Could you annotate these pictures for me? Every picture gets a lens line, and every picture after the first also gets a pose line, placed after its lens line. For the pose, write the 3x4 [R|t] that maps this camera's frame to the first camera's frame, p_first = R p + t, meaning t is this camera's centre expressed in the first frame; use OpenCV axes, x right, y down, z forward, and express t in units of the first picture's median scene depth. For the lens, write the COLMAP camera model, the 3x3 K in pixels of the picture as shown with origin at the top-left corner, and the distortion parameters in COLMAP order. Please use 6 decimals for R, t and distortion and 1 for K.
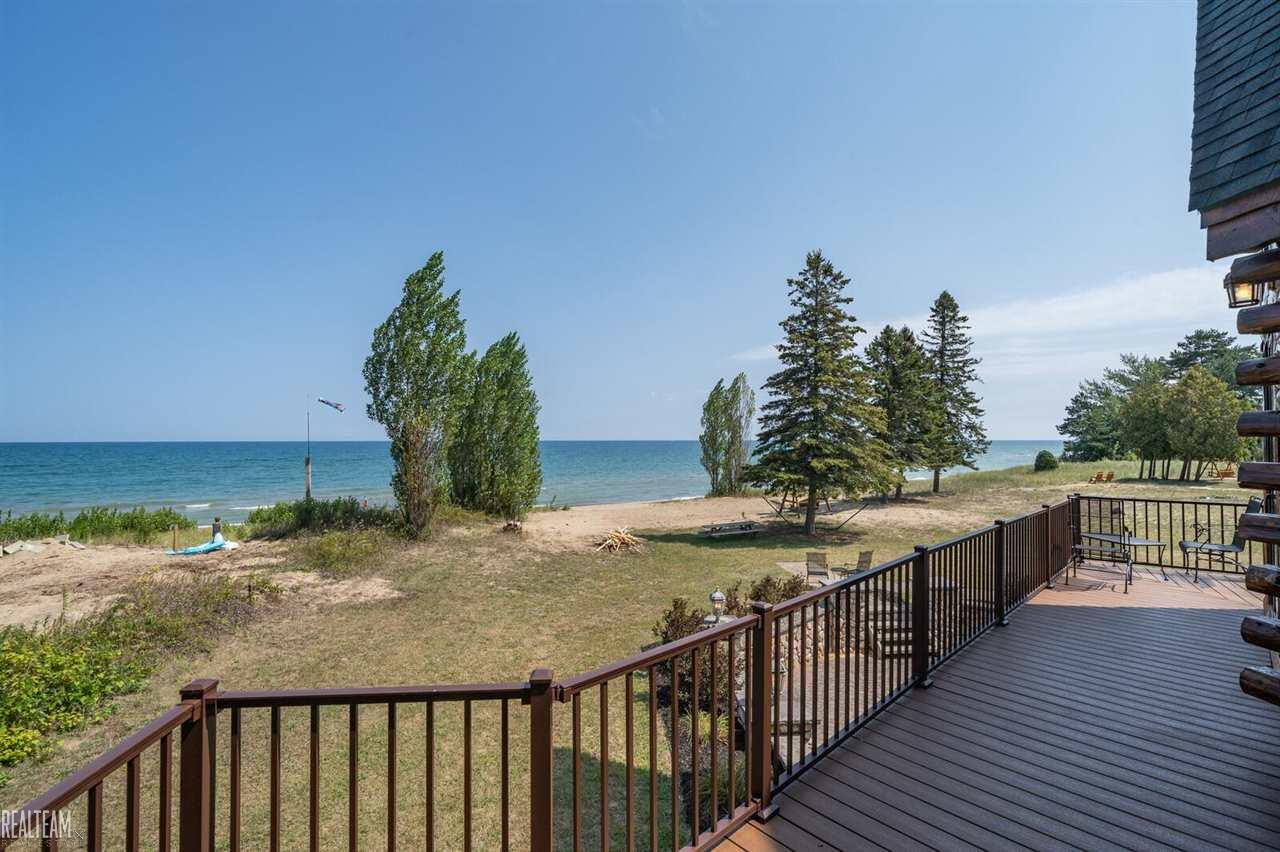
lens RADIAL K [[559.1, 0, 639.4], [0, 559.1, 423.0], [0, 0, 1]] dist [0.002735, 0.000100]
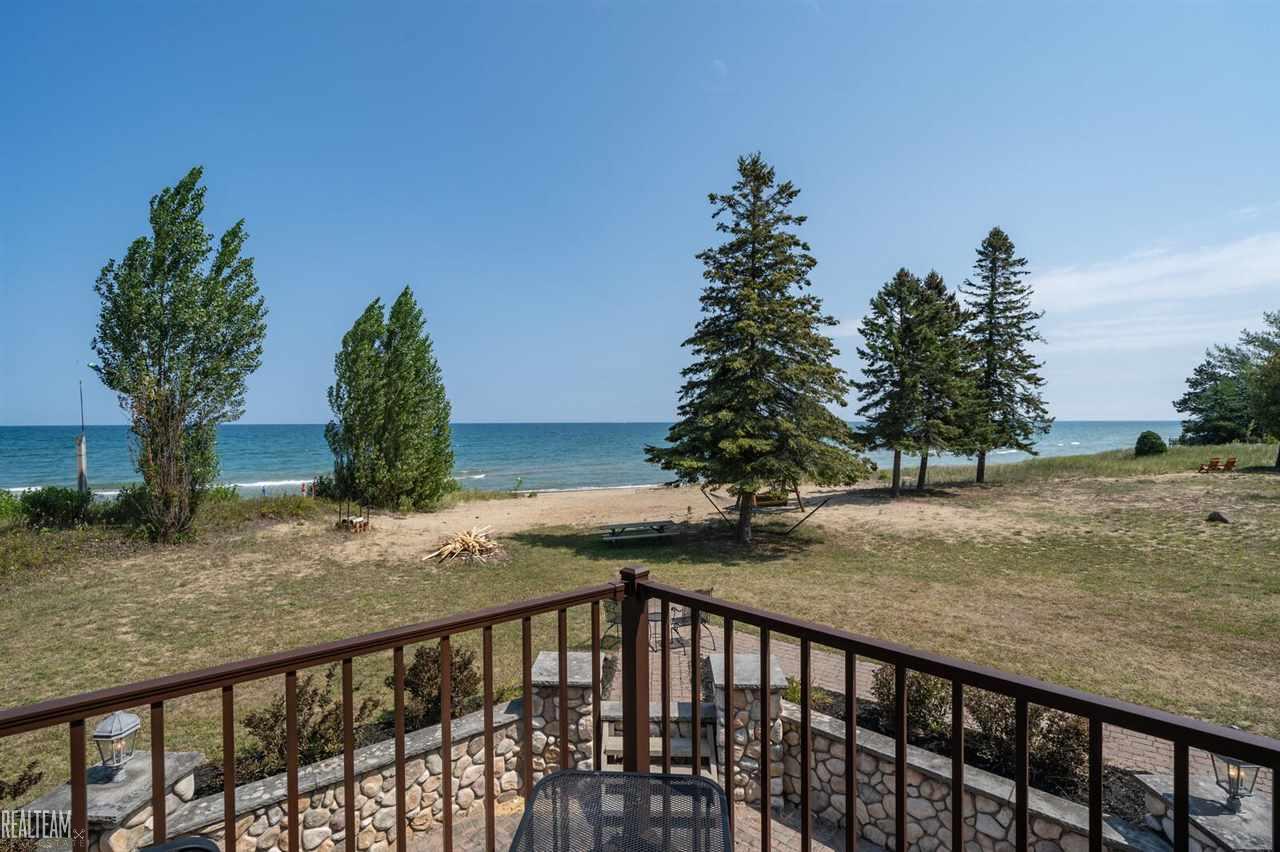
lens RADIAL K [[559.1, 0, 637.5], [0, 559.1, 423.4], [0, 0, 1]] dist [0.002735, 0.000100]
pose [[0.990555, -0.003784, -0.137063, 0.157564], [0.008061, 0.999497, 0.030660, 0.011321], [0.136878, -0.031475, 0.990088, 0.147335]]
